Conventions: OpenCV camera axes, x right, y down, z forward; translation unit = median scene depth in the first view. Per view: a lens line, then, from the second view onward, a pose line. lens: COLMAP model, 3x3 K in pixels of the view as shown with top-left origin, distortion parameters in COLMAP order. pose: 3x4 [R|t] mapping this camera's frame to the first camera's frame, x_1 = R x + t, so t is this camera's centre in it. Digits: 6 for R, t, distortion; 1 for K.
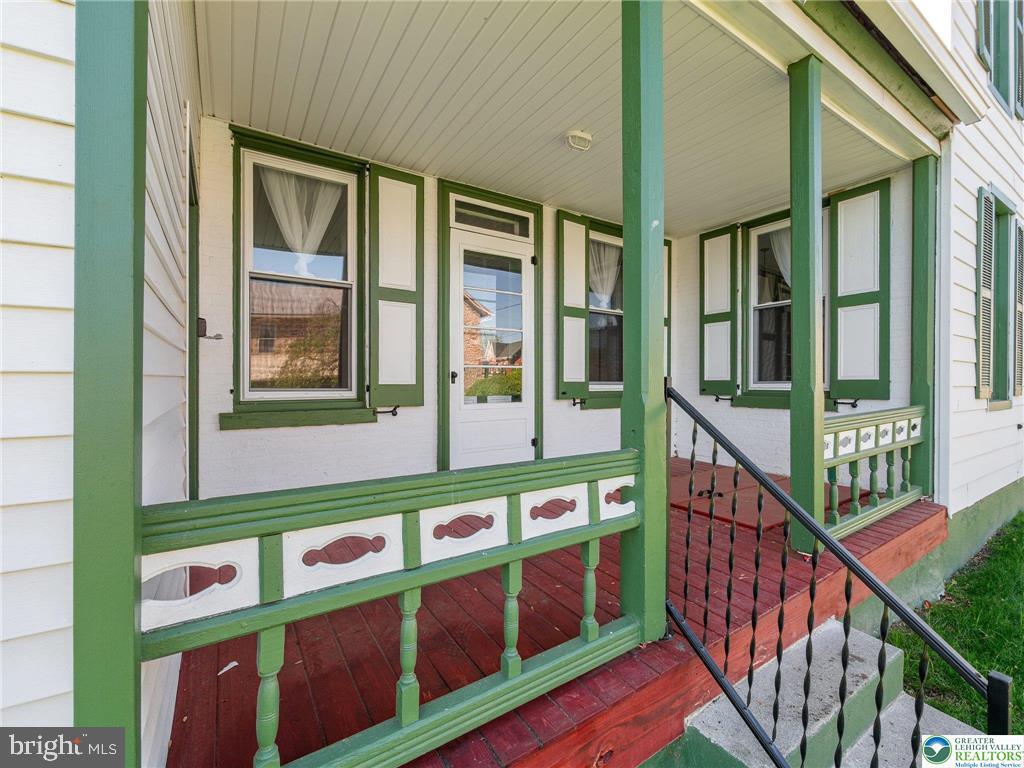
lens RADIAL K [[442.2, 0, 516.9], [0, 442.2, 377.2], [0, 0, 1]] dist [-0.004390, -0.000408]
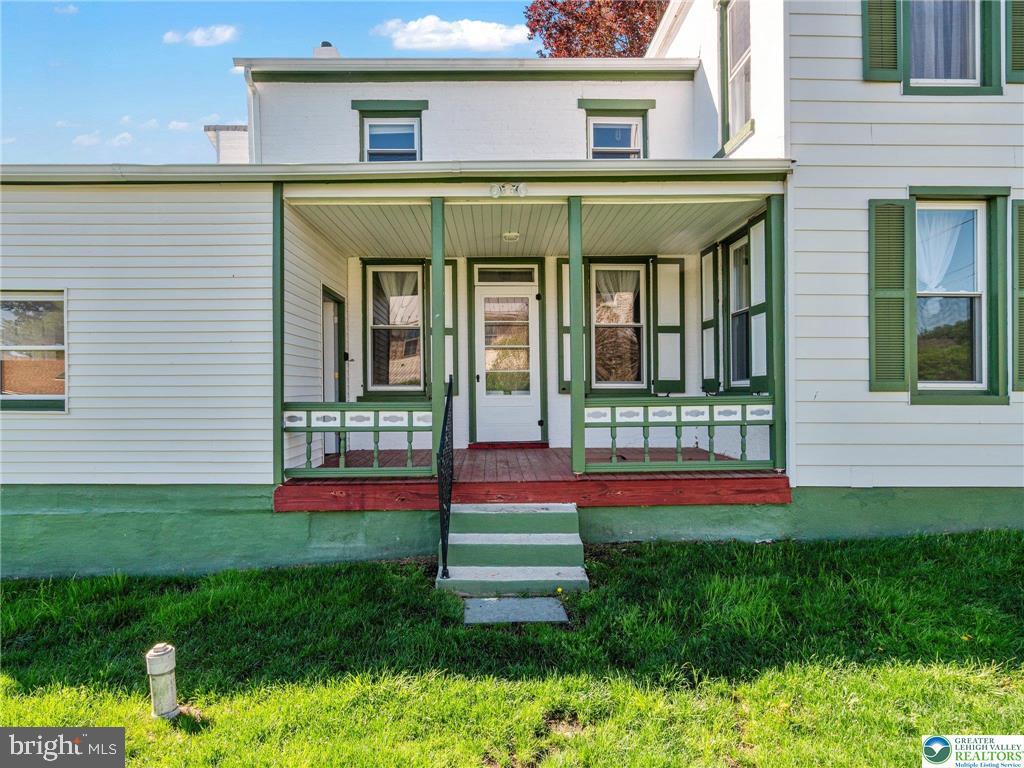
lens RADIAL K [[550.9, 0, 513.4], [0, 550.9, 394.0], [0, 0, 1]] dist [0.002807, -0.000022]
pose [[0.850231, 0.001256, -0.526408, 0.914877], [0.005642, 0.999918, 0.011499, 0.031686], [0.526379, -0.012747, 0.850155, -0.576534]]
